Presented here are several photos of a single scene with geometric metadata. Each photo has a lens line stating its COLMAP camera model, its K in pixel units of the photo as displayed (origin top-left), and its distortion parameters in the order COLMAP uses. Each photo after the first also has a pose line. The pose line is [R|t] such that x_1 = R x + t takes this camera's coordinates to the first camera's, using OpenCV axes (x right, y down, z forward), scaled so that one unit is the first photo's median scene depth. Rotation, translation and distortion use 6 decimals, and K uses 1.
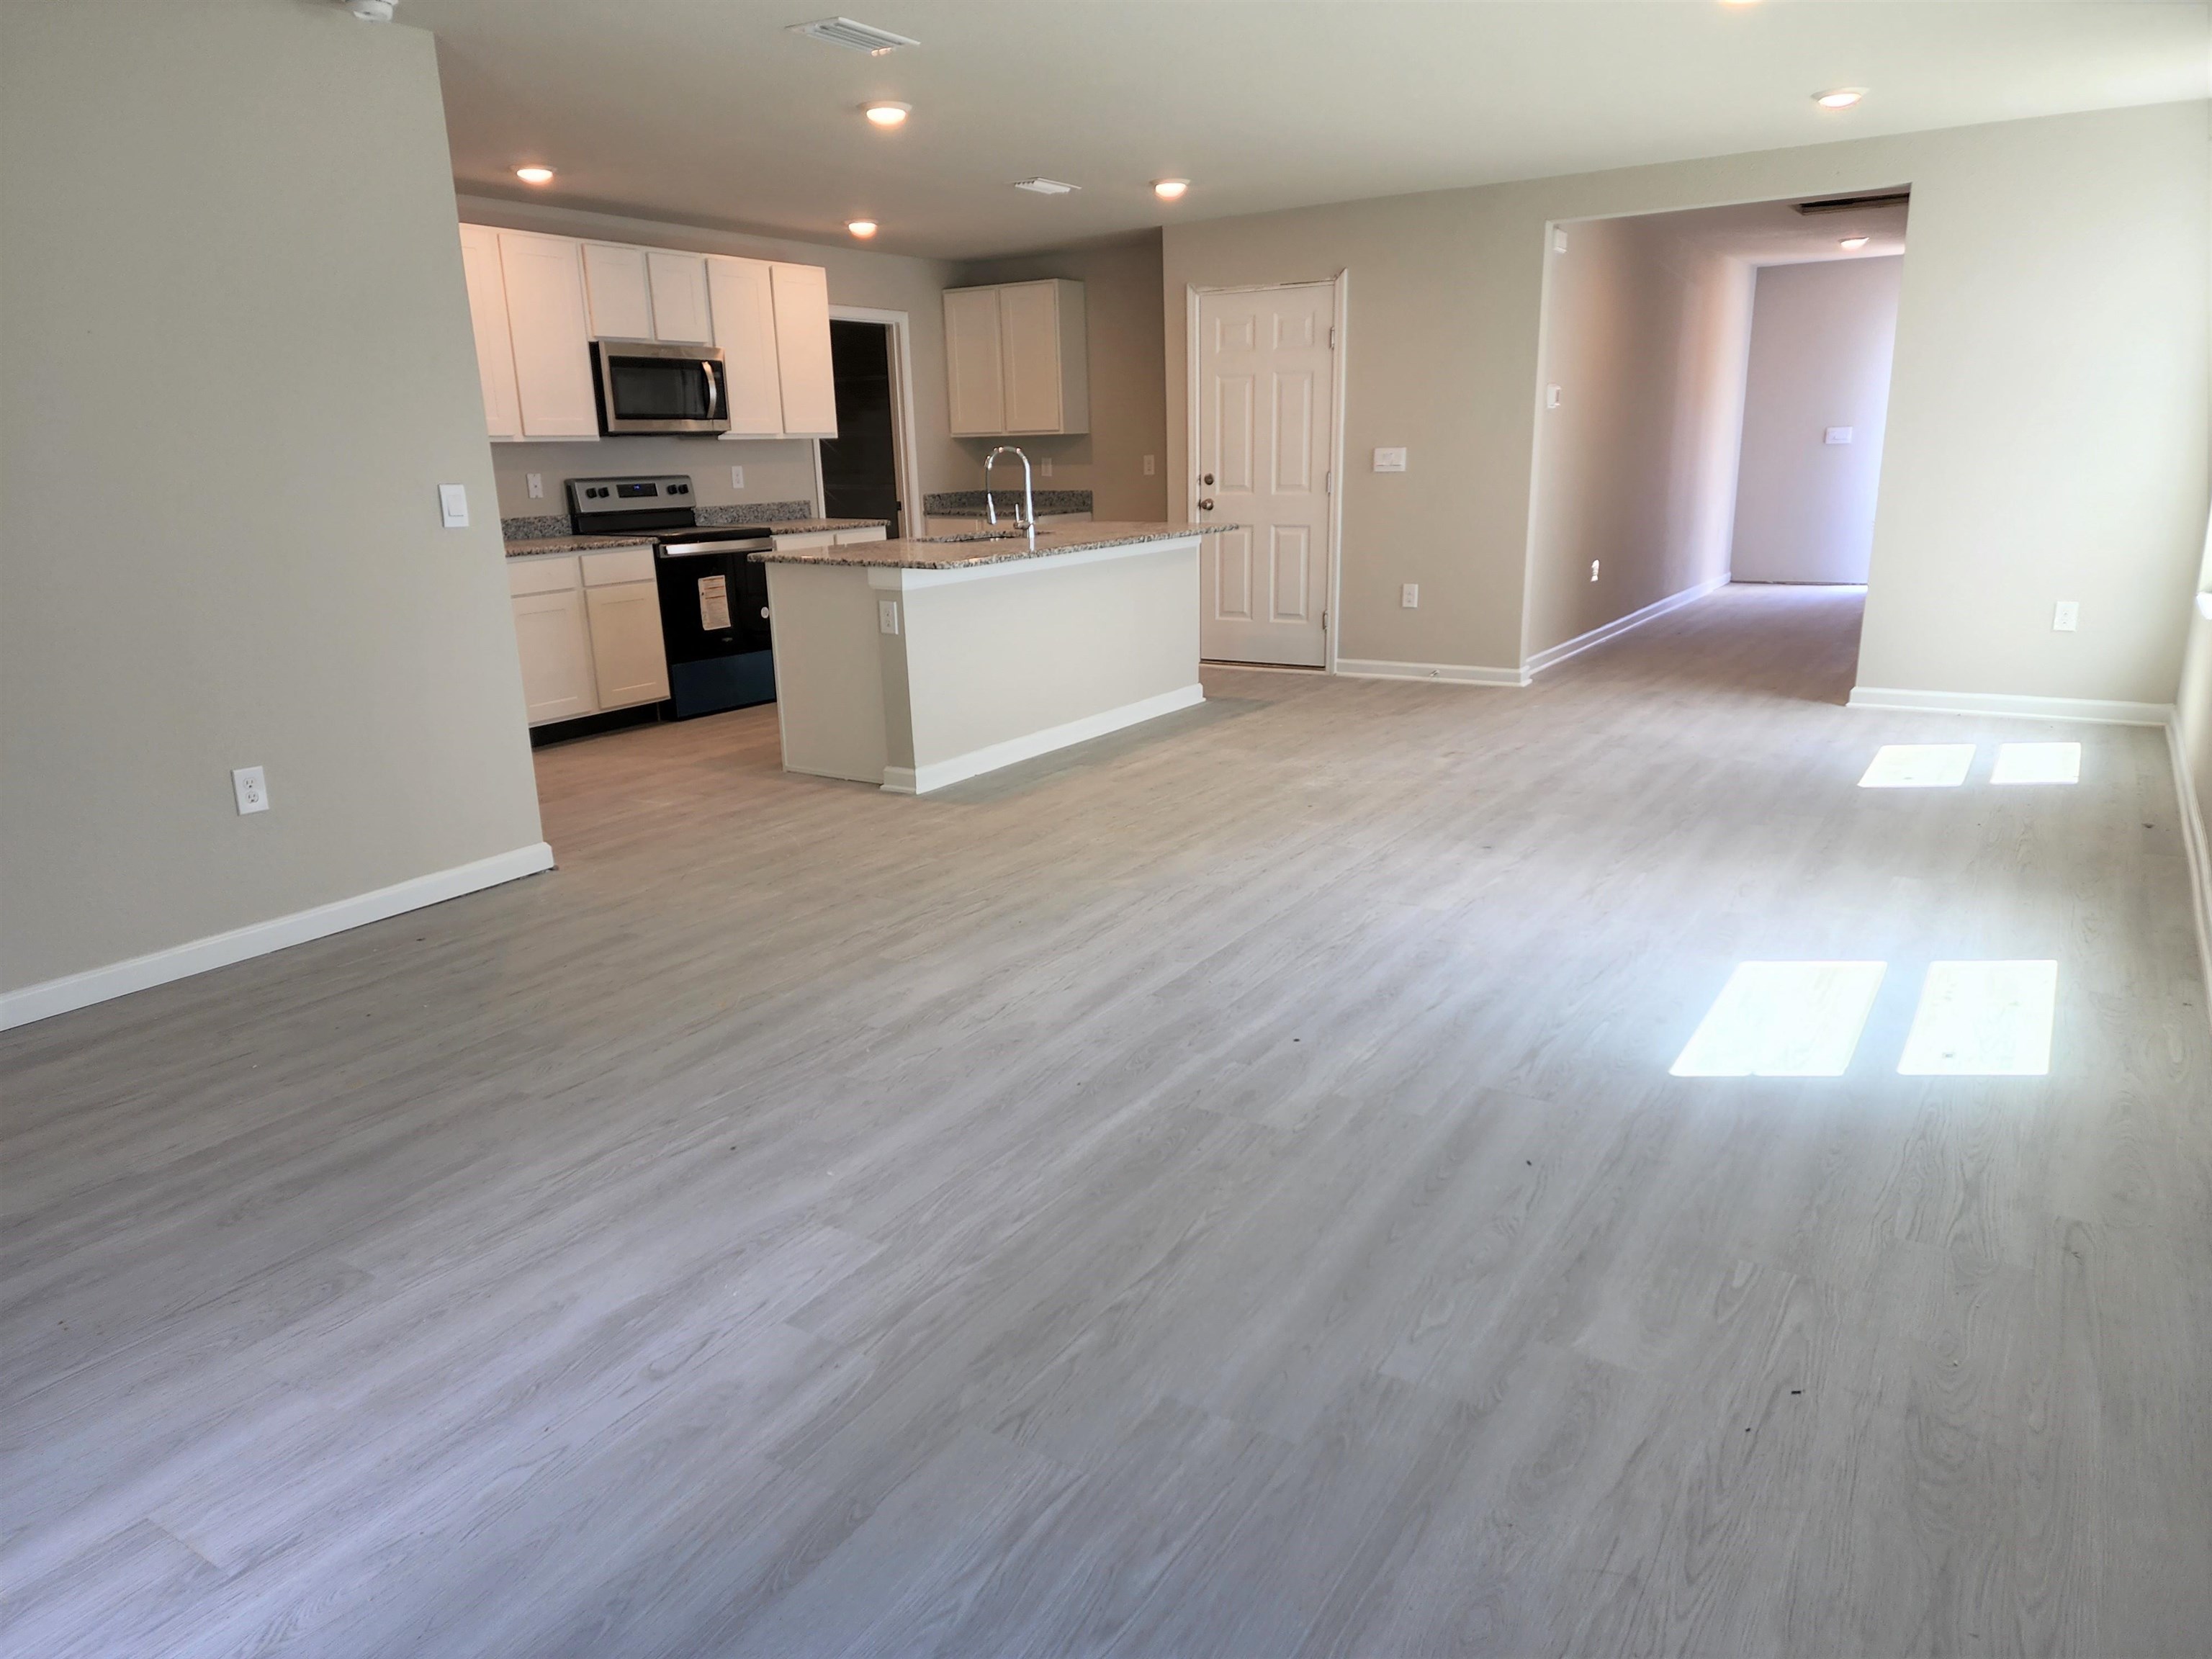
lens RADIAL K [[1468.0, 0, 1106.0], [0, 1468.0, 829.5], [0, 0, 1]] dist [0.124426, -0.107276]
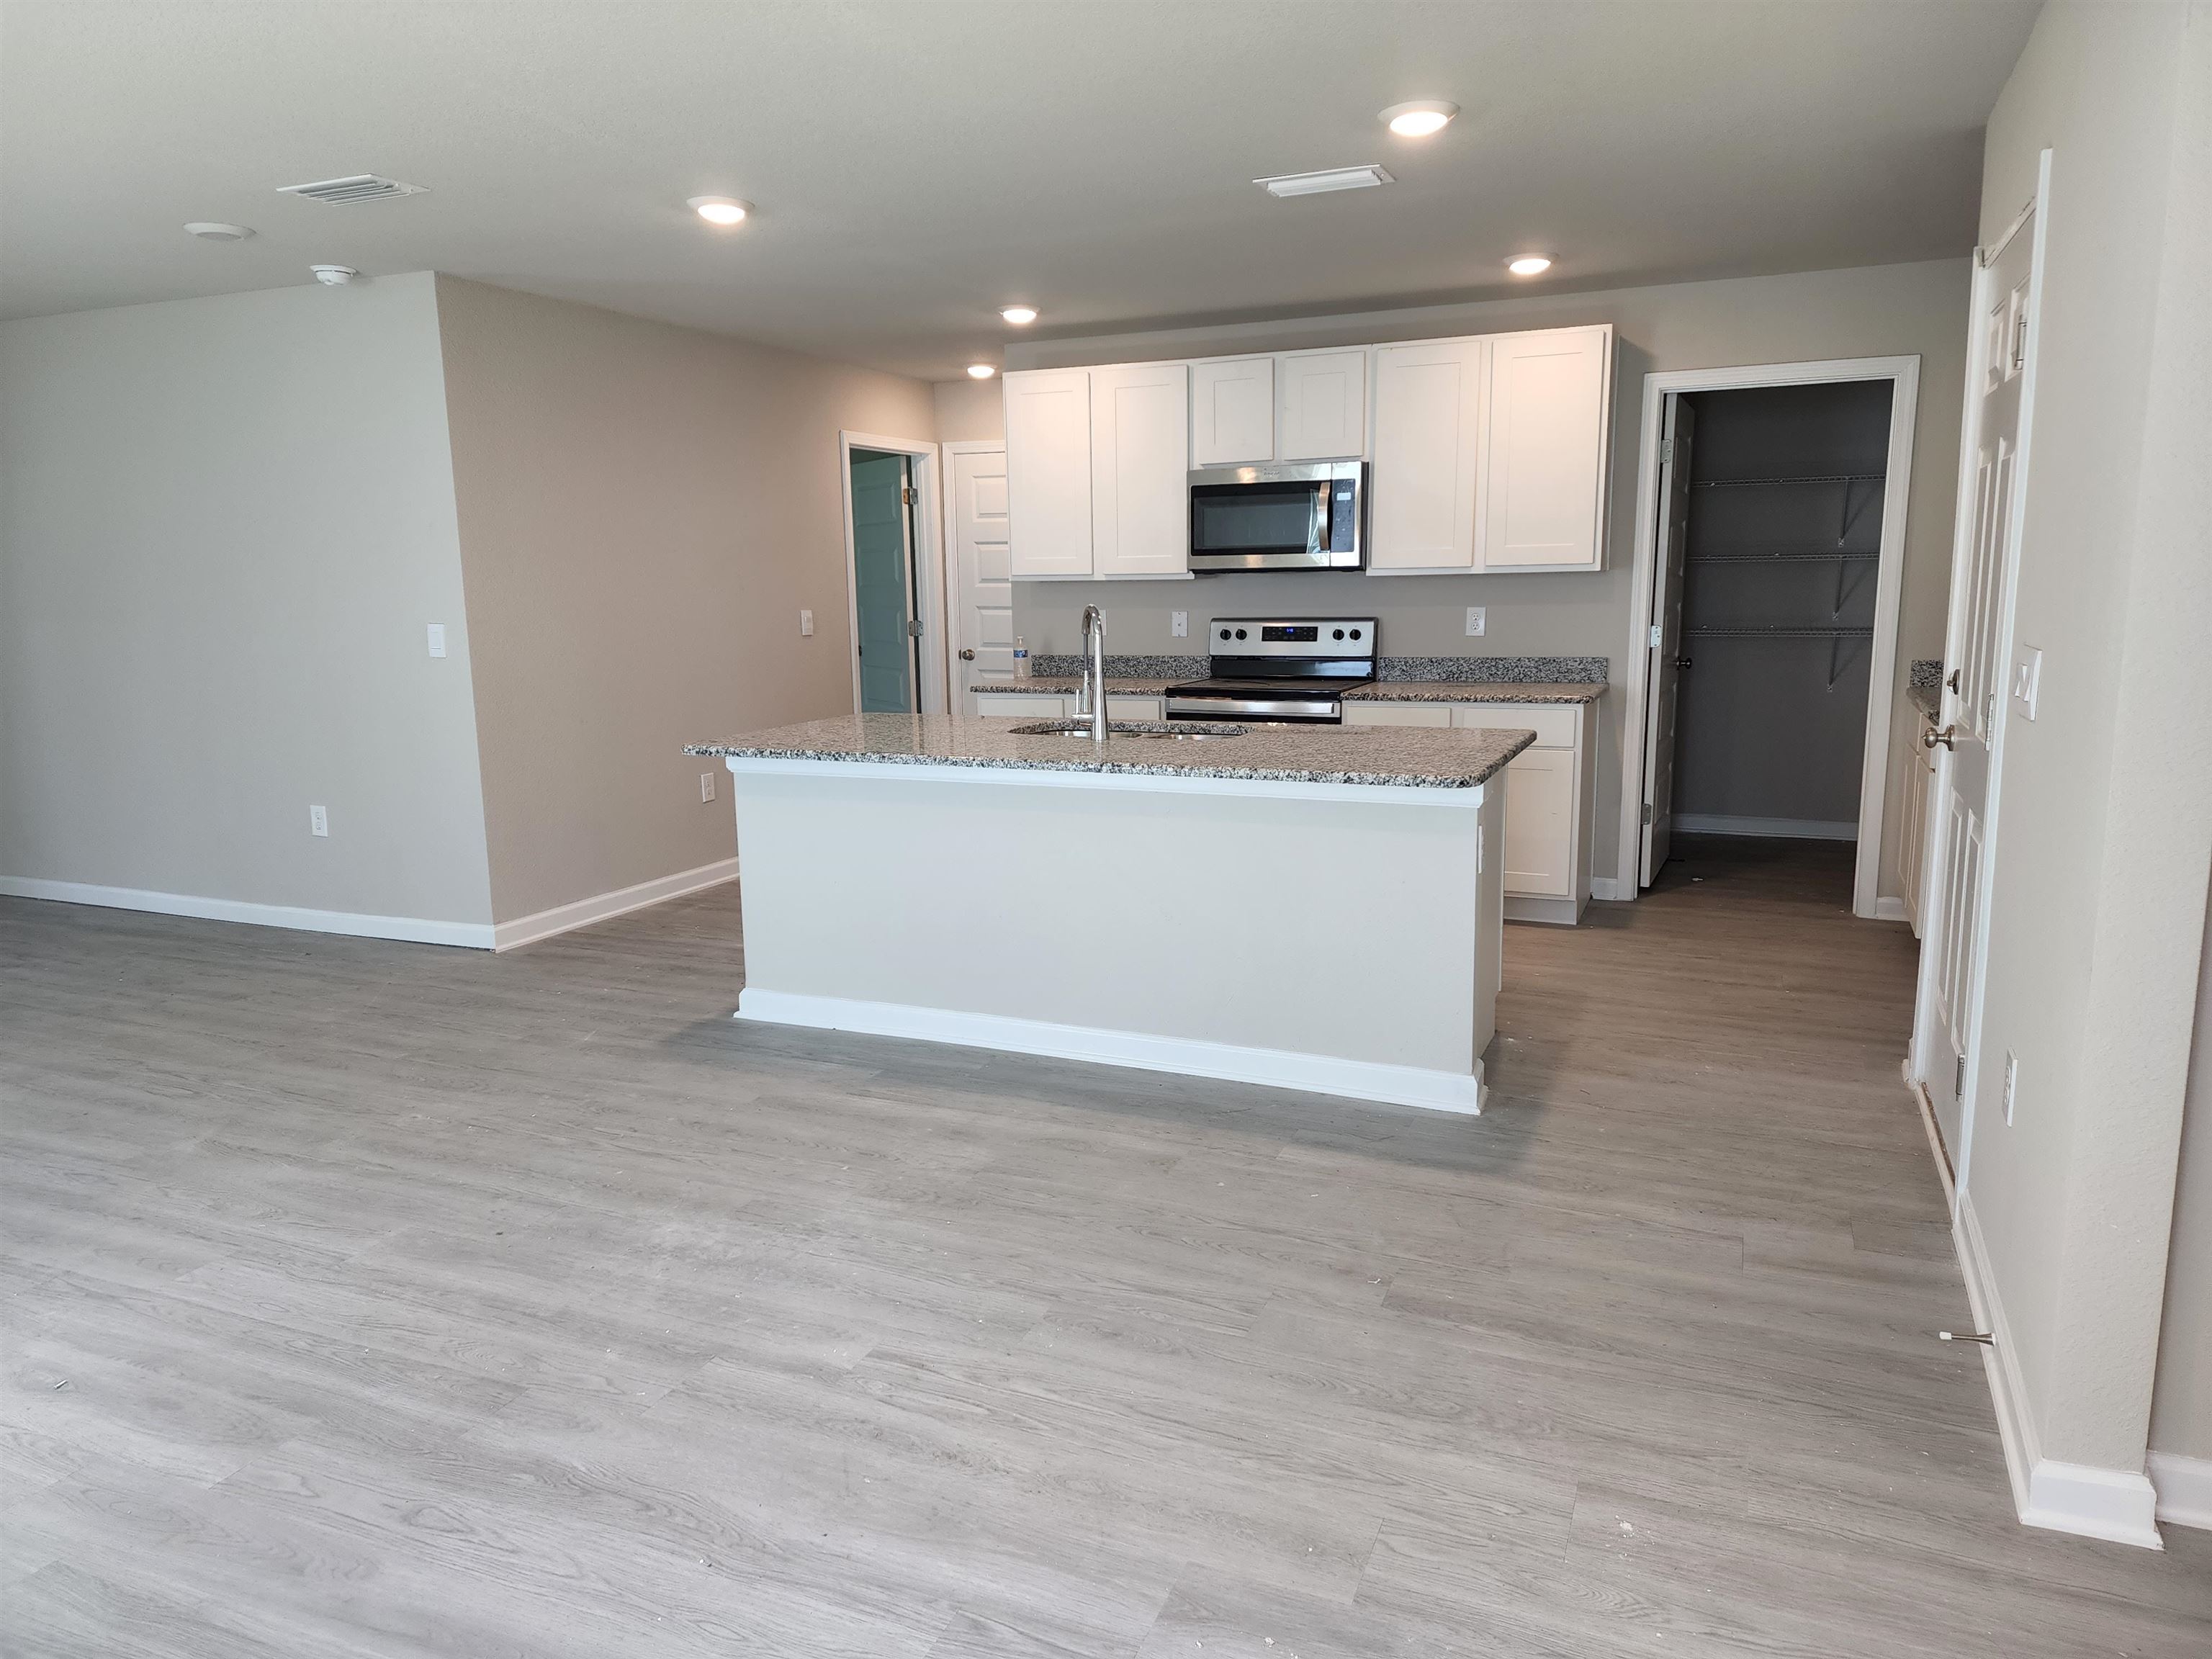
lens RADIAL K [[1468.0, 0, 1106.0], [0, 1468.0, 829.5], [0, 0, 1]] dist [0.124426, -0.107276]
pose [[0.148382, 0.196943, -0.969121, 0.714885], [-0.240517, 0.957731, 0.157803, -0.319006], [0.959236, 0.209675, 0.189478, 1.068782]]
